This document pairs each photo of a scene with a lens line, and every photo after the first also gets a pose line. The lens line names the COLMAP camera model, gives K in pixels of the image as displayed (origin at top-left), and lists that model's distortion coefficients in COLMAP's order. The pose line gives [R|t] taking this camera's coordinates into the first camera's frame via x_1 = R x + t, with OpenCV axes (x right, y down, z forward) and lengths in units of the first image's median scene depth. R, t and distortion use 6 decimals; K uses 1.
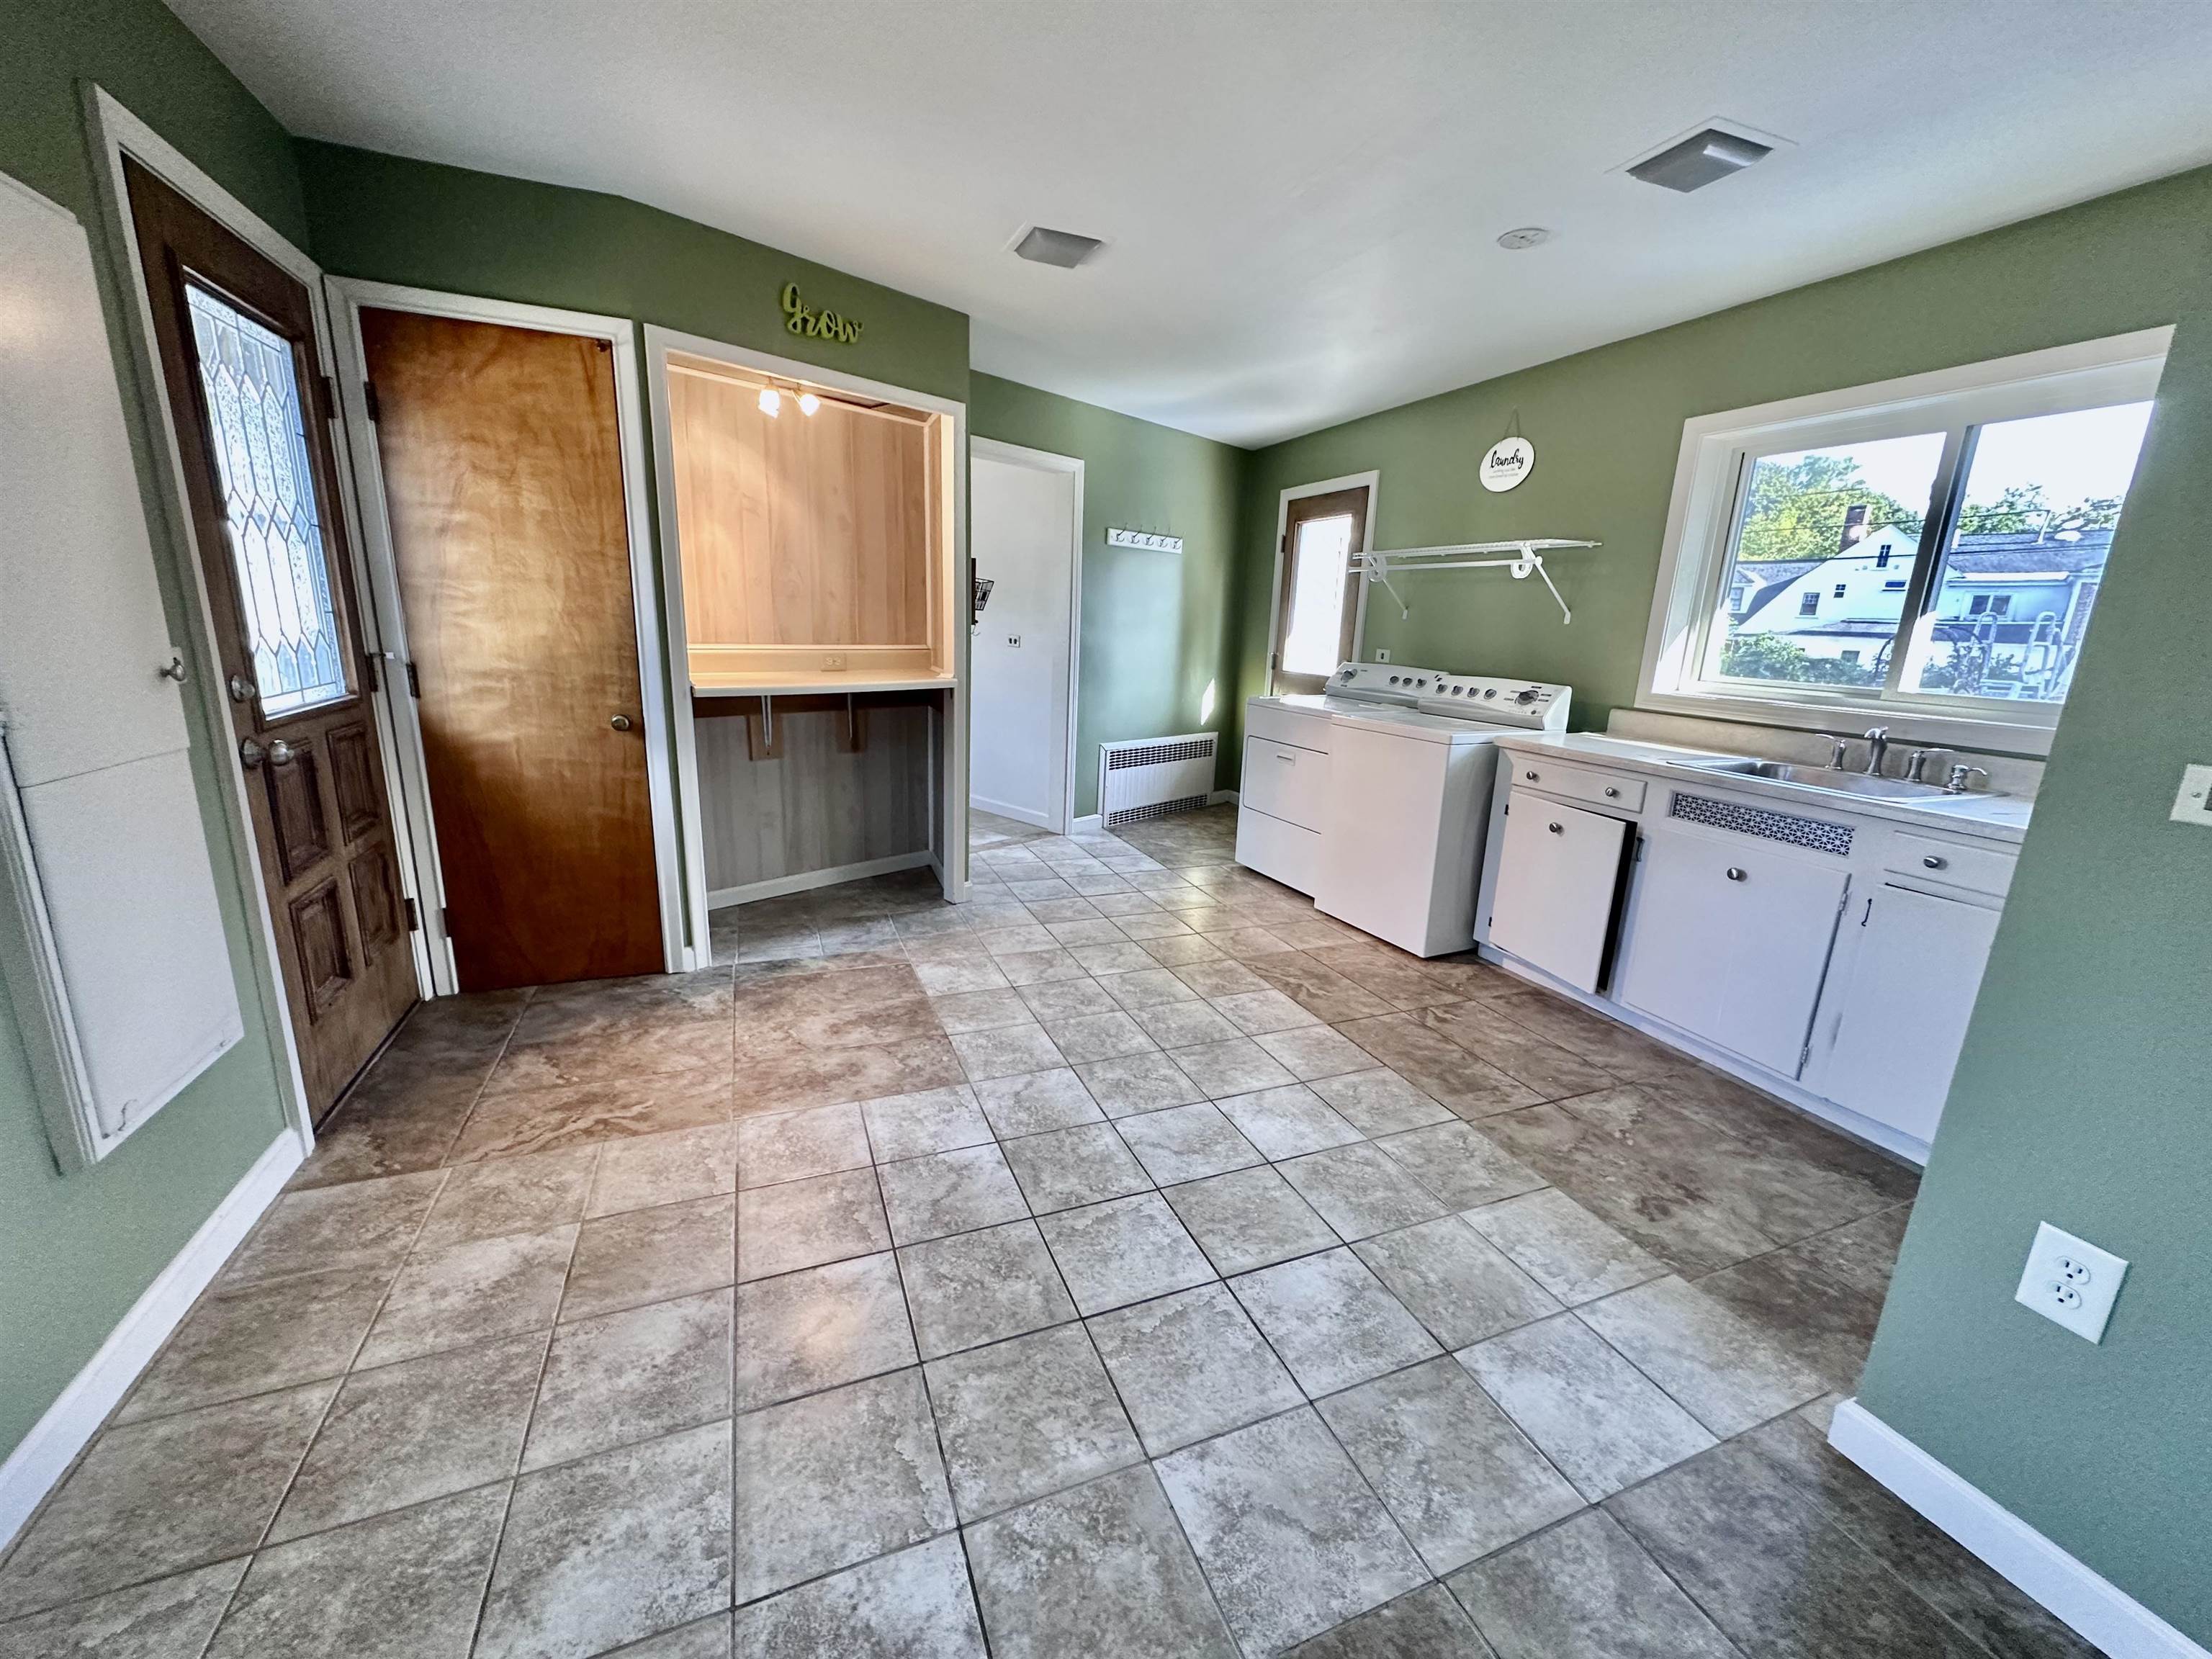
lens RADIAL K [[877.8, 0, 1098.6], [0, 877.8, 830.4], [0, 0, 1]] dist [-0.001114, -0.000005]
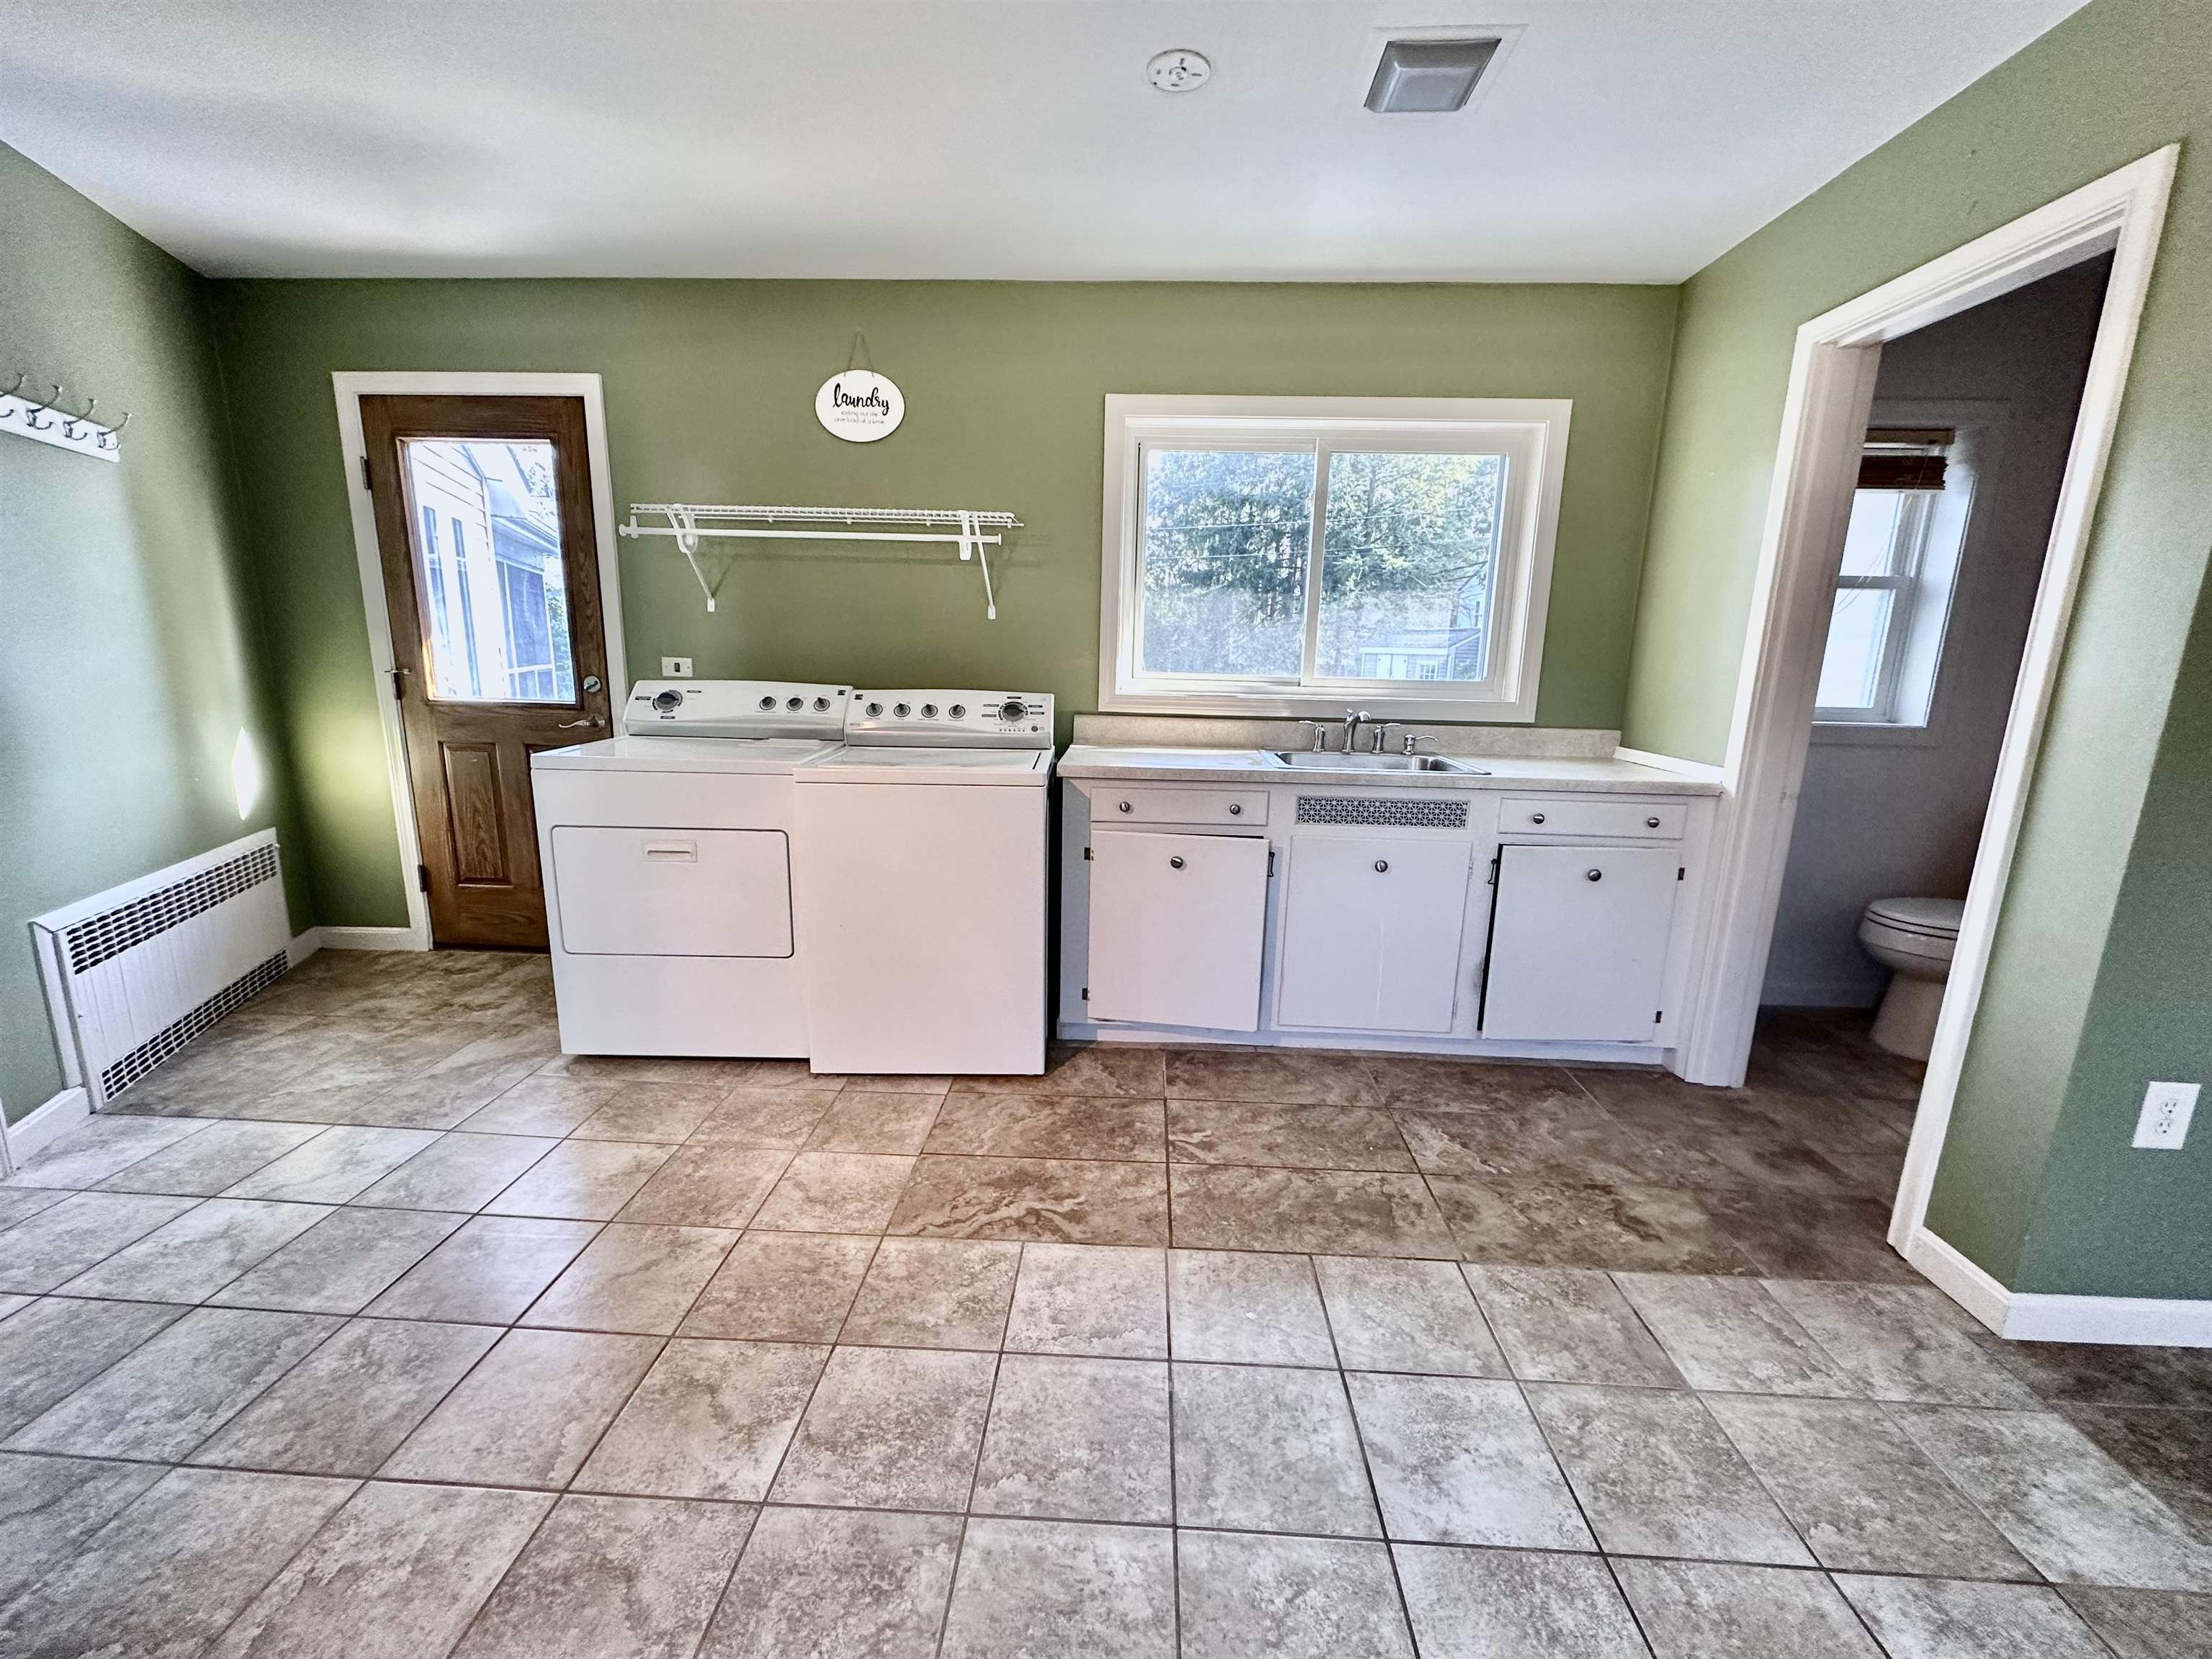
lens RADIAL K [[877.8, 0, 1106.1], [0, 877.8, 832.8], [0, 0, 1]] dist [-0.001114, -0.000005]
pose [[0.413711, -0.214276, 0.884832, -0.232152], [0.208240, 0.968414, 0.137152, -0.151766], [-0.886272, 0.127516, 0.445265, 0.649252]]
